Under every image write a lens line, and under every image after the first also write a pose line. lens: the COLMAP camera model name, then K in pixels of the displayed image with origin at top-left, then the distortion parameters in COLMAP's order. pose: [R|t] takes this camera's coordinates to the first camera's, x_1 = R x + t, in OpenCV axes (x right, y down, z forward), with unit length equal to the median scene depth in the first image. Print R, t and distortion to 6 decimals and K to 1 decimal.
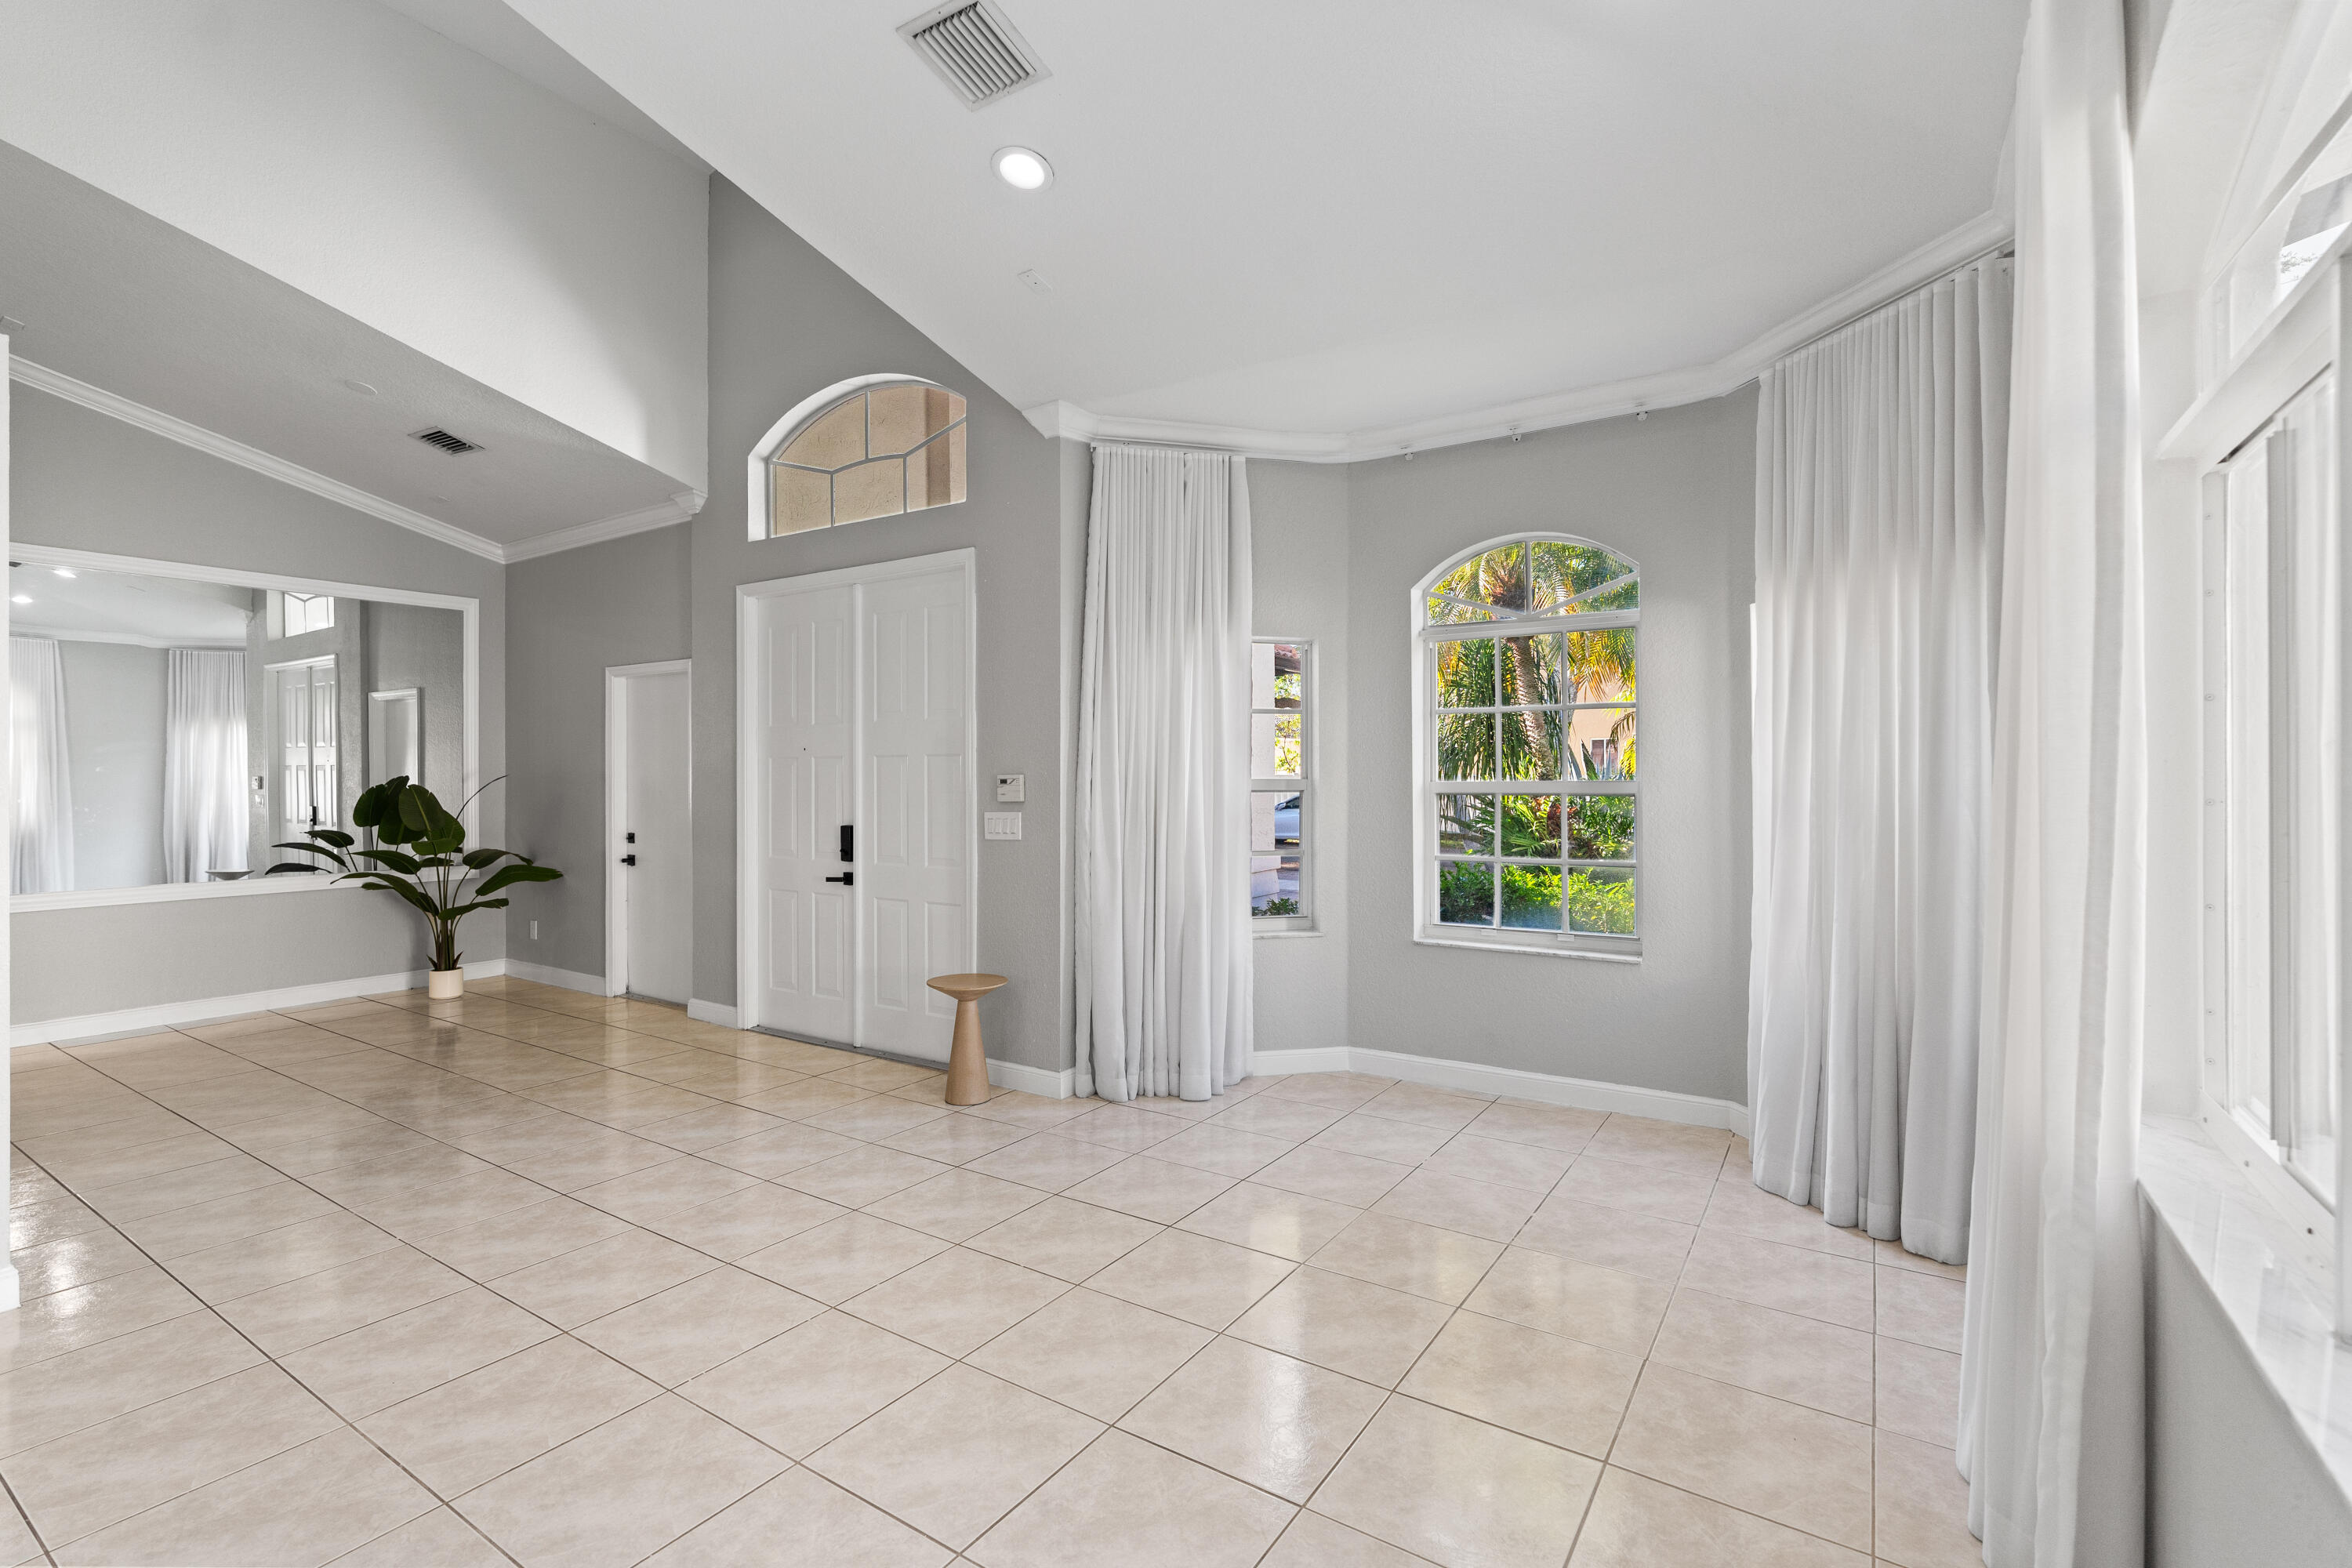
lens RADIAL K [[1070.0, 0, 1151.1], [0, 1070.0, 781.4], [0, 0, 1]] dist [0.001352, 0.001280]
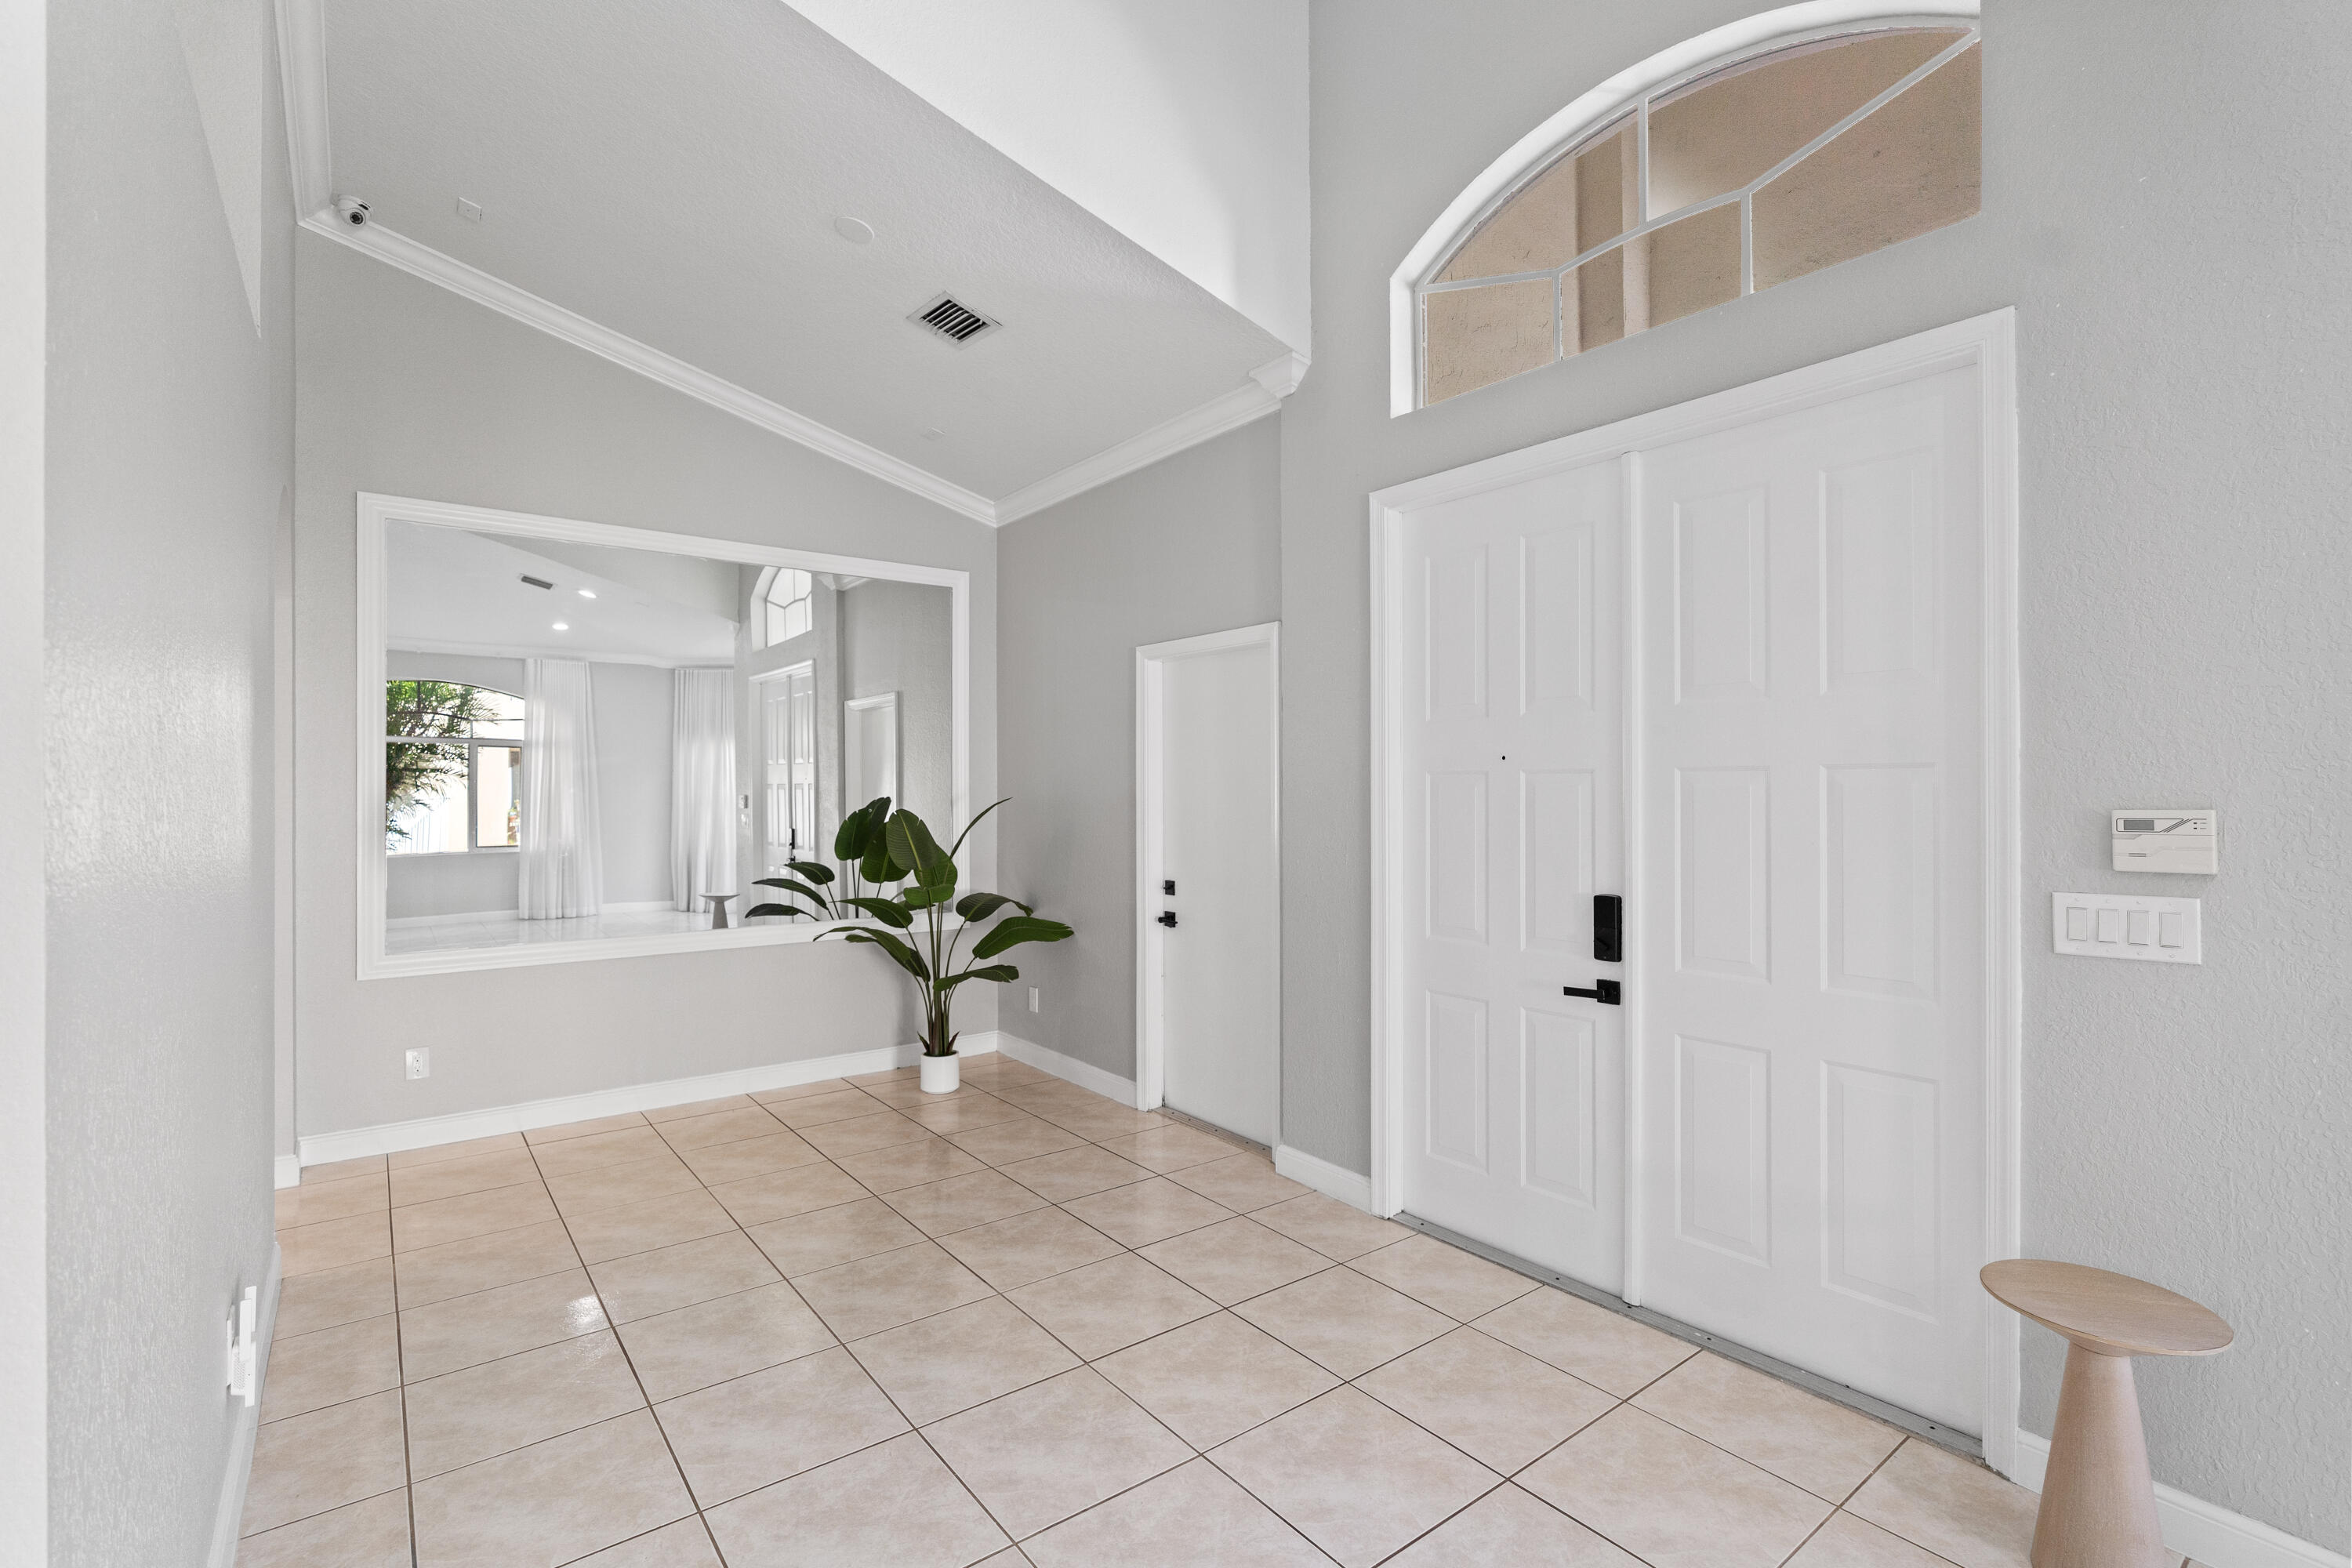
lens RADIAL K [[1070.0, 0, 1191.0], [0, 1070.0, 784.6], [0, 0, 1]] dist [0.001352, 0.001280]
pose [[0.952957, -0.005332, -0.303059, -0.254684], [0.003814, 0.999977, -0.005603, -0.010709], [0.303082, 0.004183, 0.952955, 0.326625]]
